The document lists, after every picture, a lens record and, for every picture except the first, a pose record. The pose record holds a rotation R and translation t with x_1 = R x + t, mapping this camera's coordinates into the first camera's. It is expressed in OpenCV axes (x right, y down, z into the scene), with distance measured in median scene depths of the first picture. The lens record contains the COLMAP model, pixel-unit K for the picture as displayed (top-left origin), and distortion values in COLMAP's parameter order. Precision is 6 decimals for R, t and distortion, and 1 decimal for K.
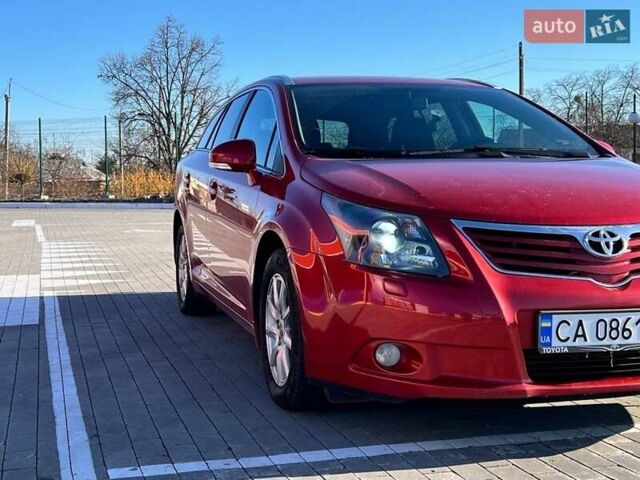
lens RADIAL K [[973.1, 0, 320.0], [0, 973.1, 240.0], [0, 0, 1]] dist [0.369994, -1.310738]
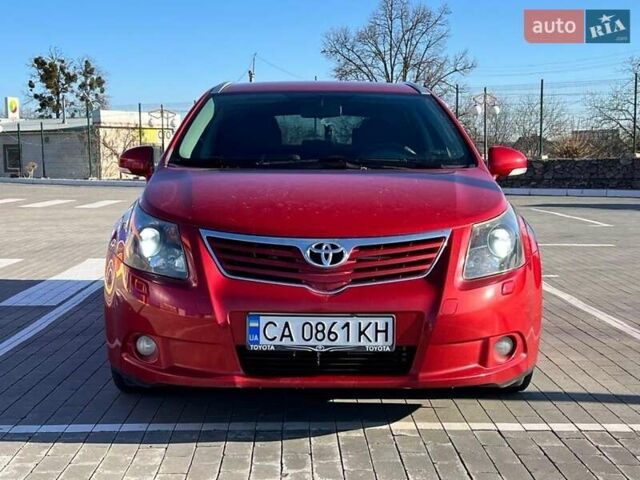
lens RADIAL K [[1075.3, 0, 320.0], [0, 1075.3, 240.0], [0, 0, 1]] dist [0.185020, -0.097186]
pose [[0.966536, 0.032980, -0.254403, 0.587545], [-0.029104, 0.999396, 0.018984, -0.035943], [0.254876, -0.010945, 0.966912, -0.168000]]
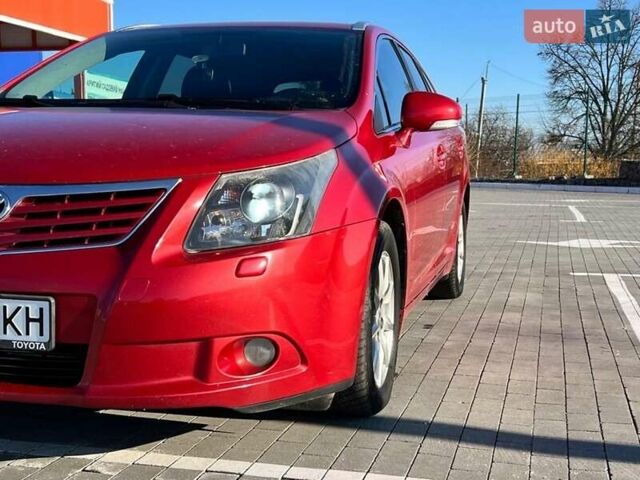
lens RADIAL K [[973.1, 0, 320.0], [0, 973.1, 240.0], [0, 0, 1]] dist [0.369994, -1.310738]
pose [[0.872806, 0.071853, -0.482749, 0.933610], [-0.063993, 0.997413, 0.032758, -0.010874], [0.483853, 0.002301, 0.875146, 0.514350]]
